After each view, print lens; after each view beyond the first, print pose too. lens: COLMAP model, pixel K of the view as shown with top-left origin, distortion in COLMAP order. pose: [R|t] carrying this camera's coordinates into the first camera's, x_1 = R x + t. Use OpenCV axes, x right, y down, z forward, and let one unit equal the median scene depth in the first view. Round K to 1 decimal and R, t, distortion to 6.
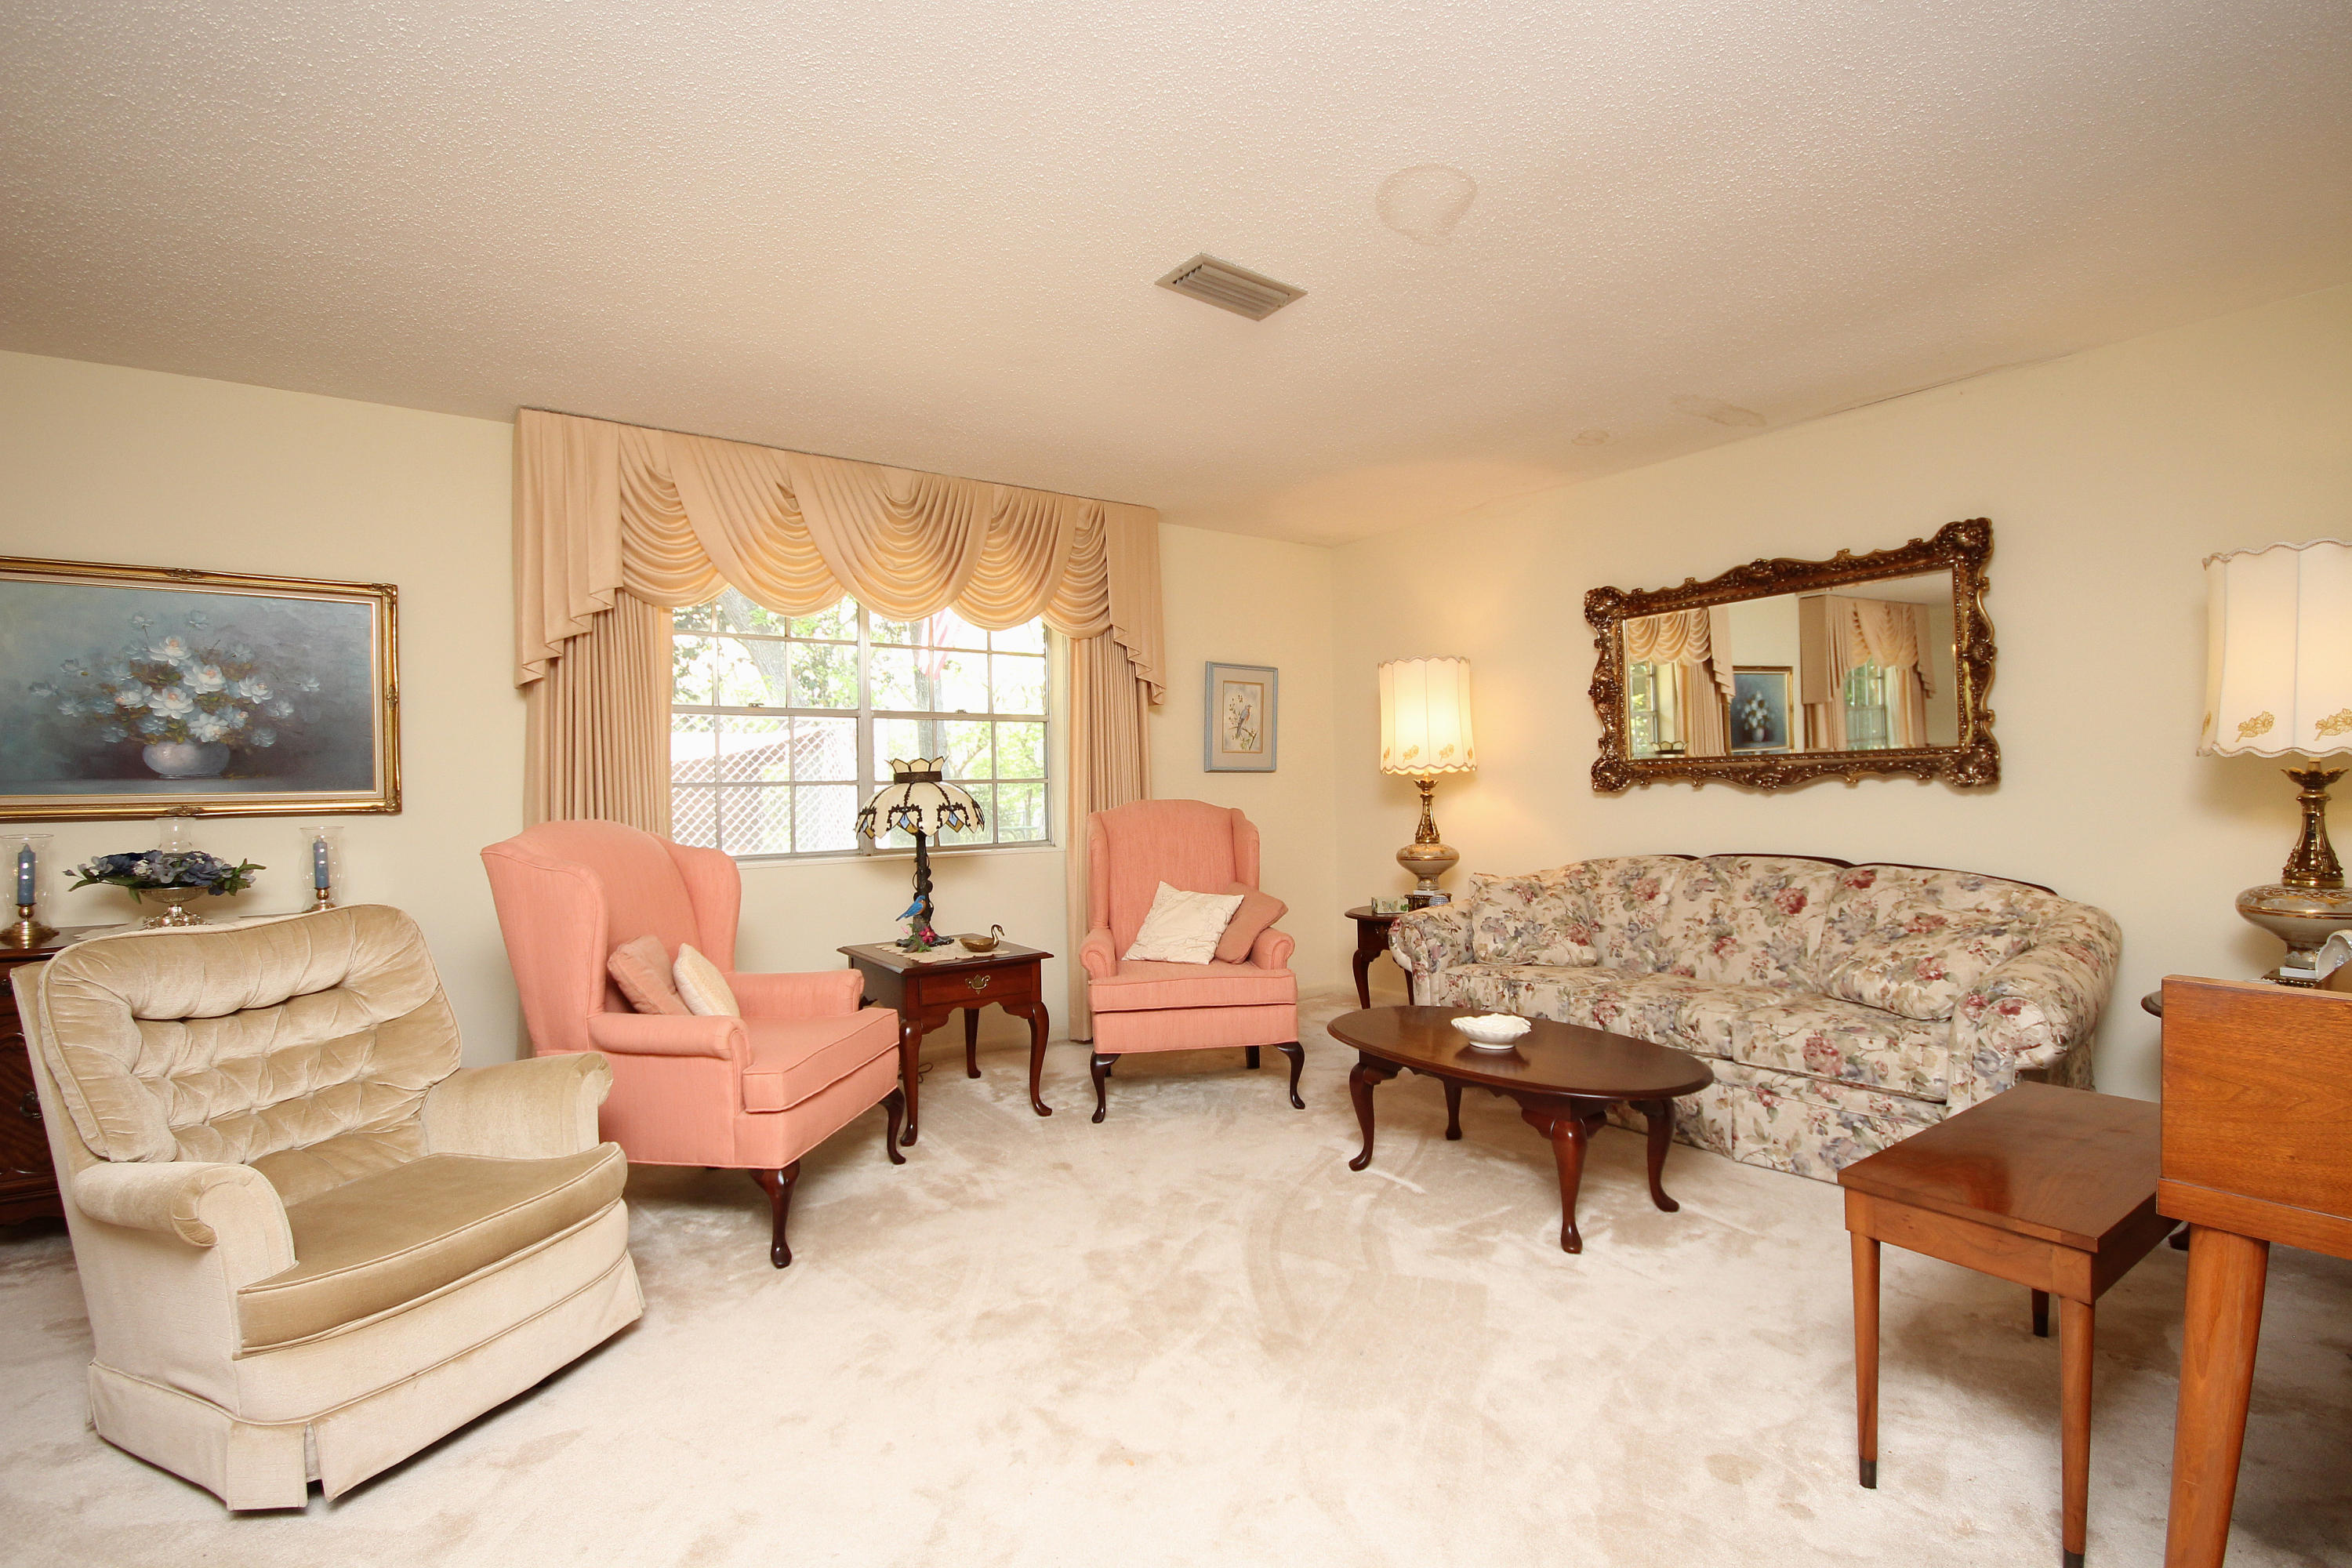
lens RADIAL K [[1083.6, 0, 1199.2], [0, 1083.6, 784.8], [0, 0, 1]] dist [0.004163, -0.011428]
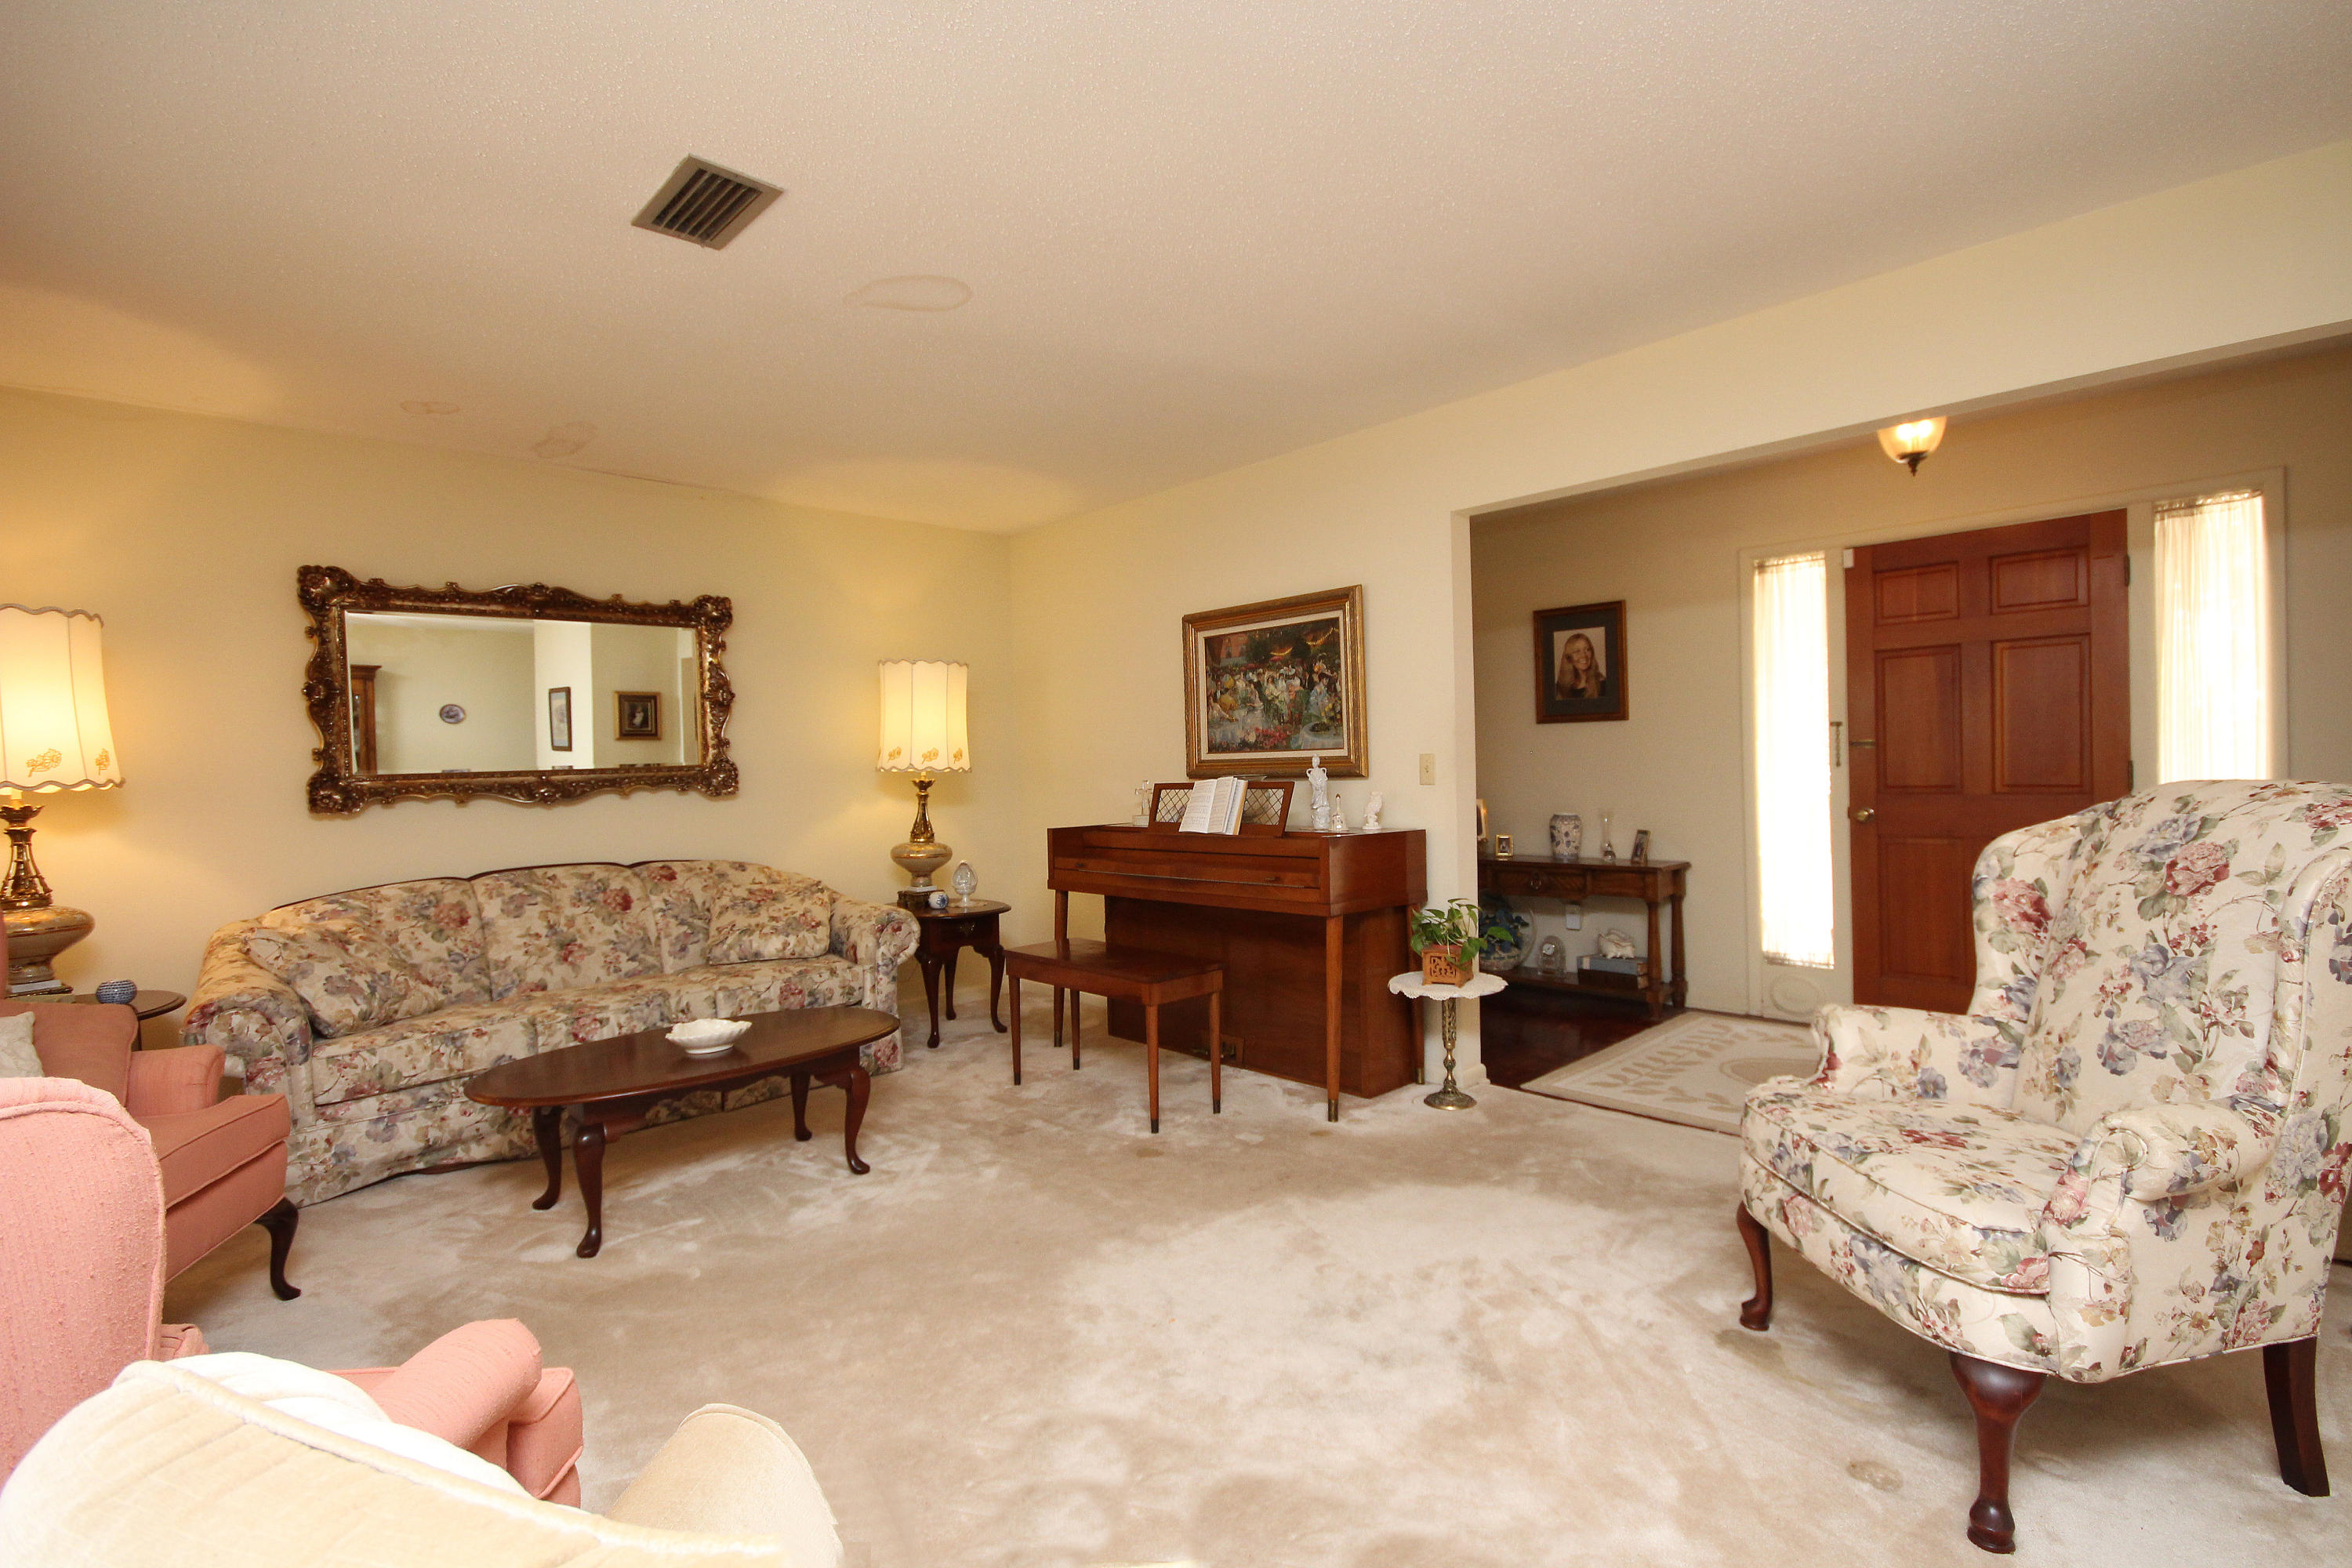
lens RADIAL K [[1083.6, 0, 1156.2], [0, 1083.6, 800.8], [0, 0, 1]] dist [0.004163, -0.011428]
pose [[-0.104198, -0.011542, 0.994490, -0.720380], [0.031929, 0.999378, 0.014944, 0.006097], [-0.994044, 0.033310, -0.103765, 0.641768]]
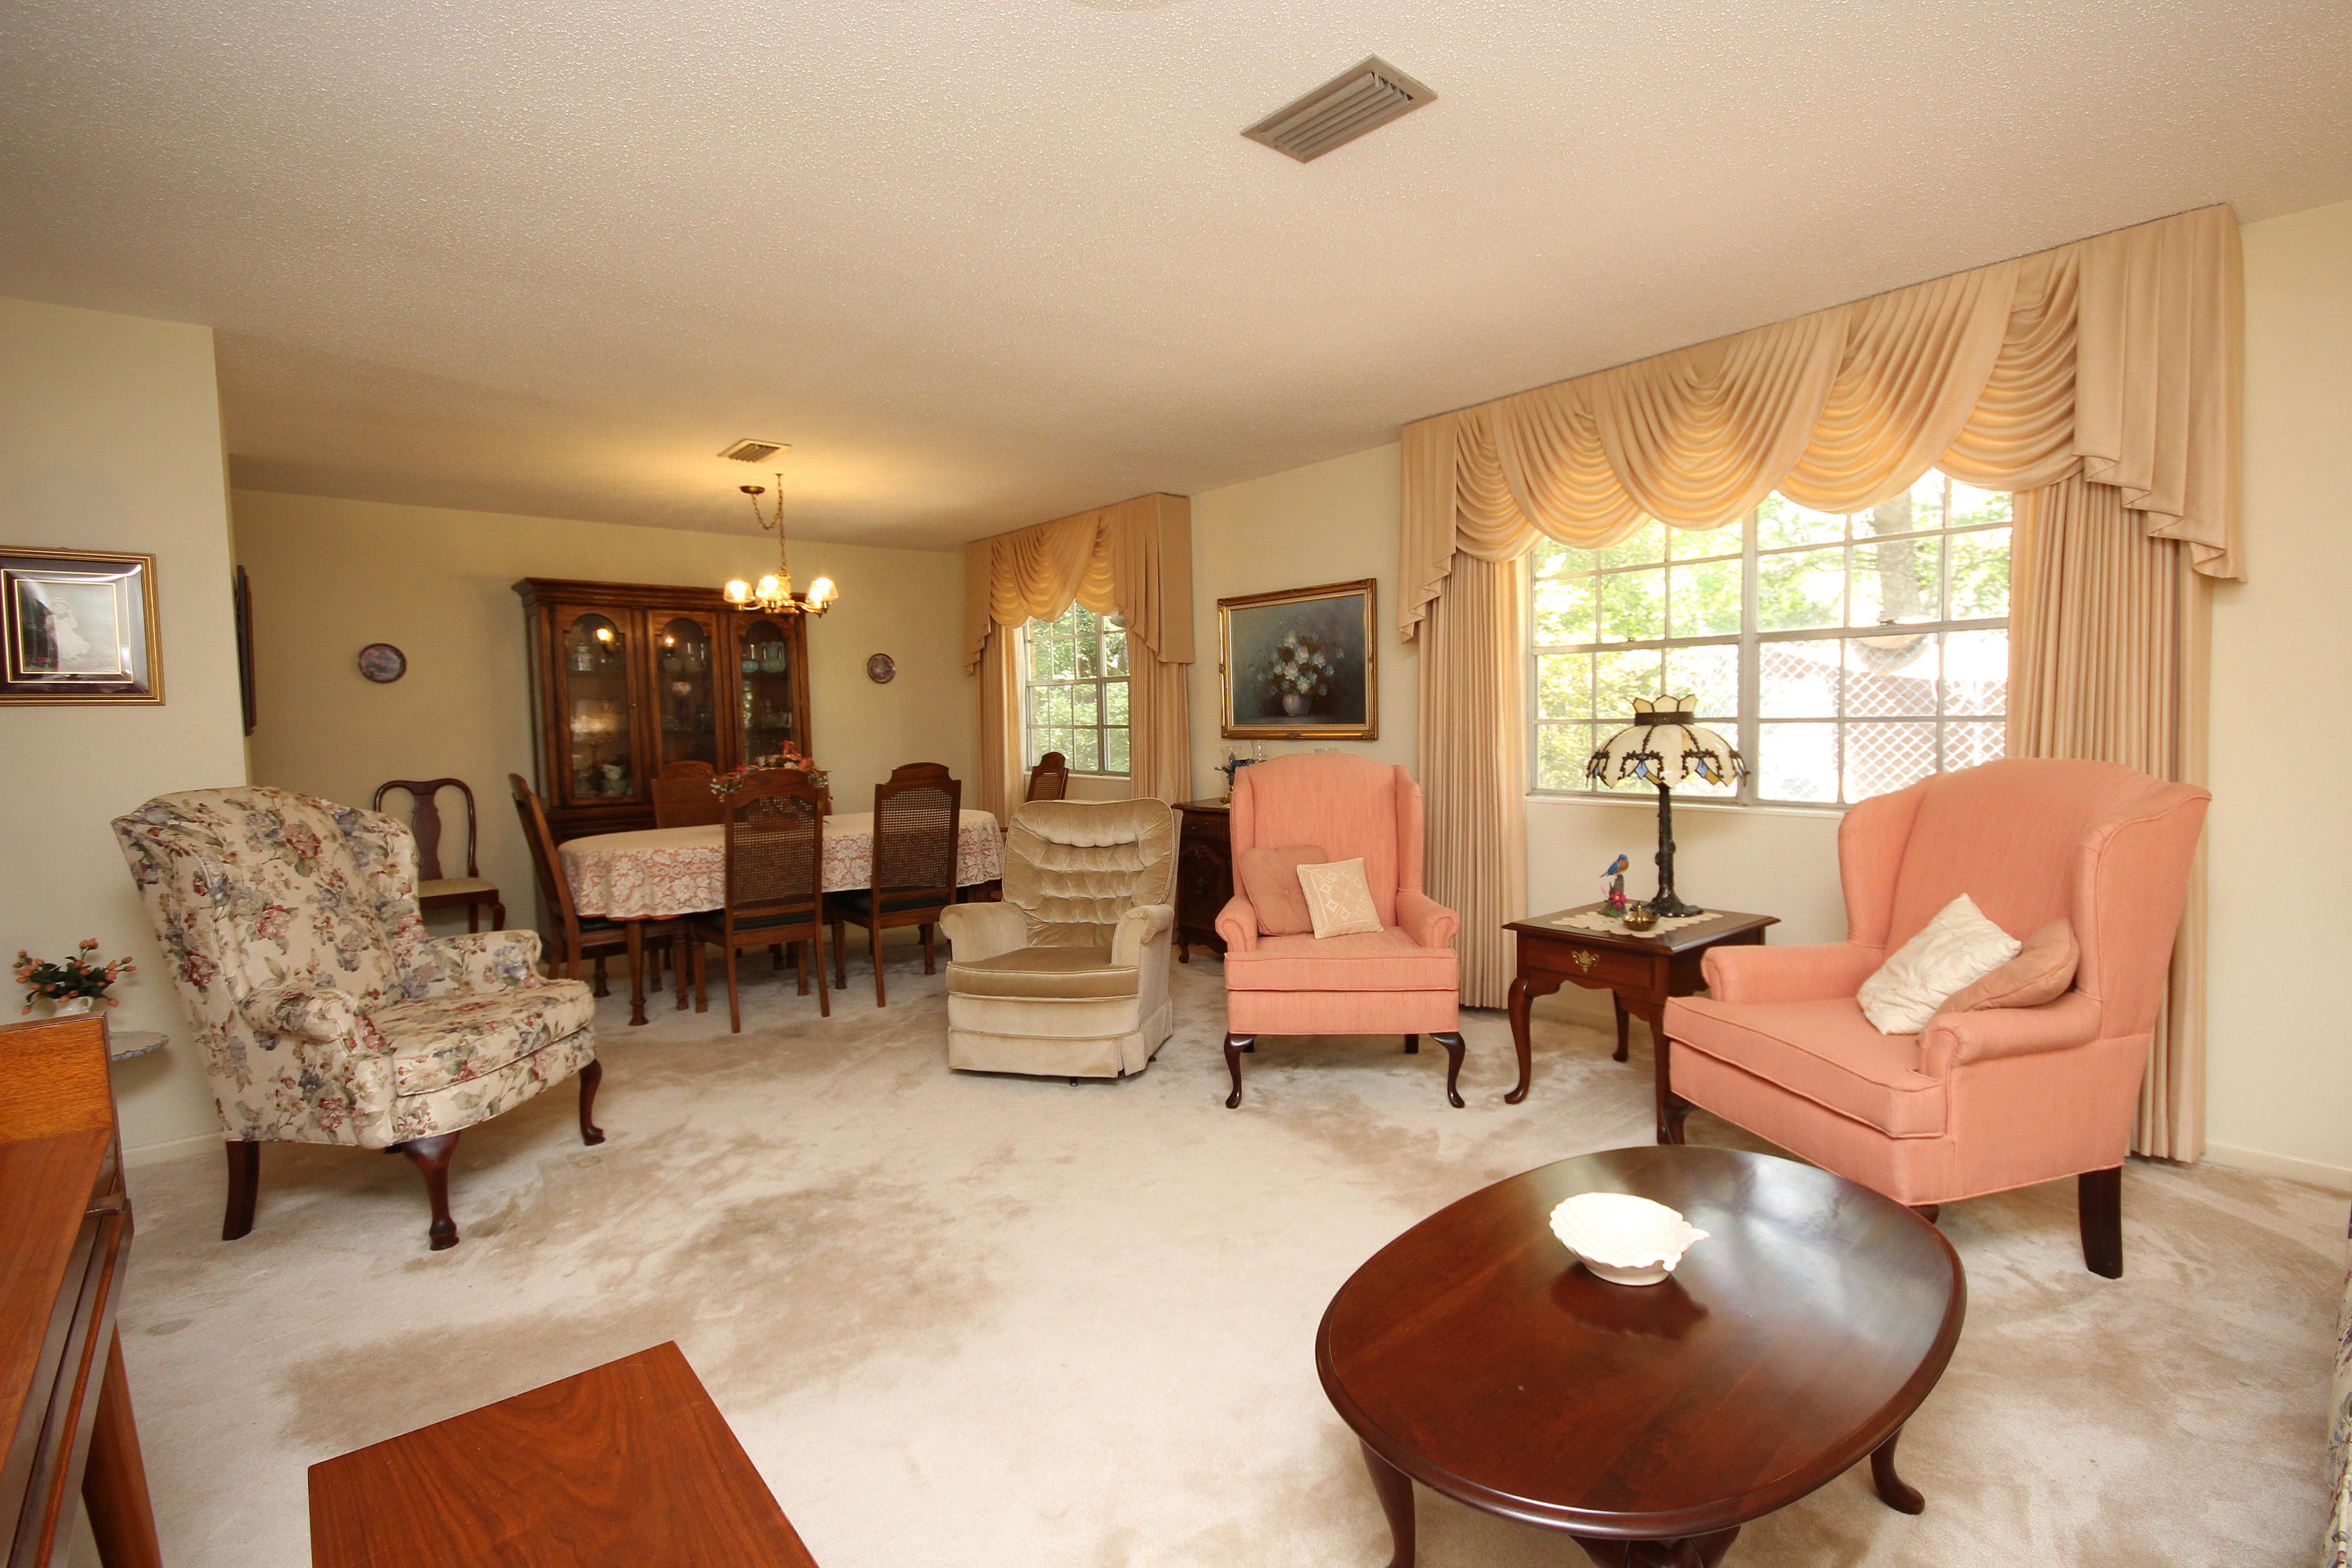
lens RADIAL K [[1083.6, 0, 1178.3], [0, 1083.6, 761.6], [0, 0, 1]] dist [0.004163, -0.011428]
pose [[0.071449, 0.057342, -0.995795, 0.707782], [0.016476, 0.998142, 0.058659, -0.036712], [0.997308, -0.020598, 0.070371, 0.697152]]
